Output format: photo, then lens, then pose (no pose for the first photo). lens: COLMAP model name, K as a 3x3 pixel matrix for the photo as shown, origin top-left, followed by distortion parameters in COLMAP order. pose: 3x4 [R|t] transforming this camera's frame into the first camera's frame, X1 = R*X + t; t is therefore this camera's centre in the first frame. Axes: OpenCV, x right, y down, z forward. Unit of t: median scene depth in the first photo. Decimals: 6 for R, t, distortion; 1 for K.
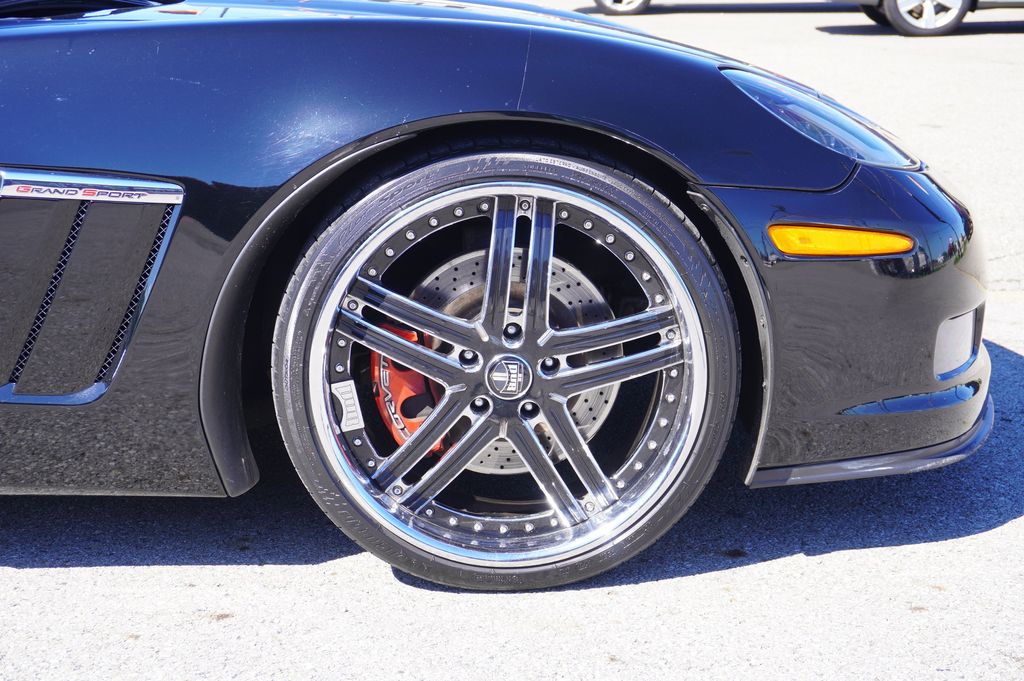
lens RADIAL K [[1834.9, 0, 512.0], [0, 1834.9, 340.5], [0, 0, 1]] dist [0.011631, 0.113671]
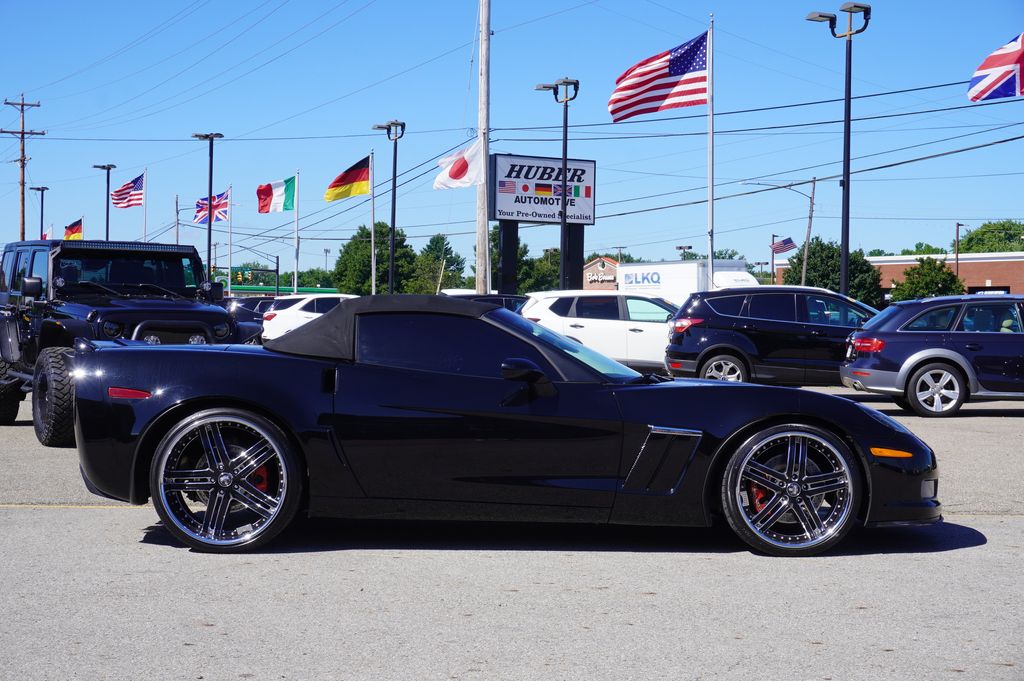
lens RADIAL K [[1834.9, 0, 512.0], [0, 1834.9, 340.5], [0, 0, 1]] dist [0.011631, 0.113671]
pose [[0.999645, 0.017679, -0.019941, -0.452026], [-0.021521, 0.976854, -0.212822, 0.476038], [0.015716, 0.213176, 0.976887, -2.338581]]
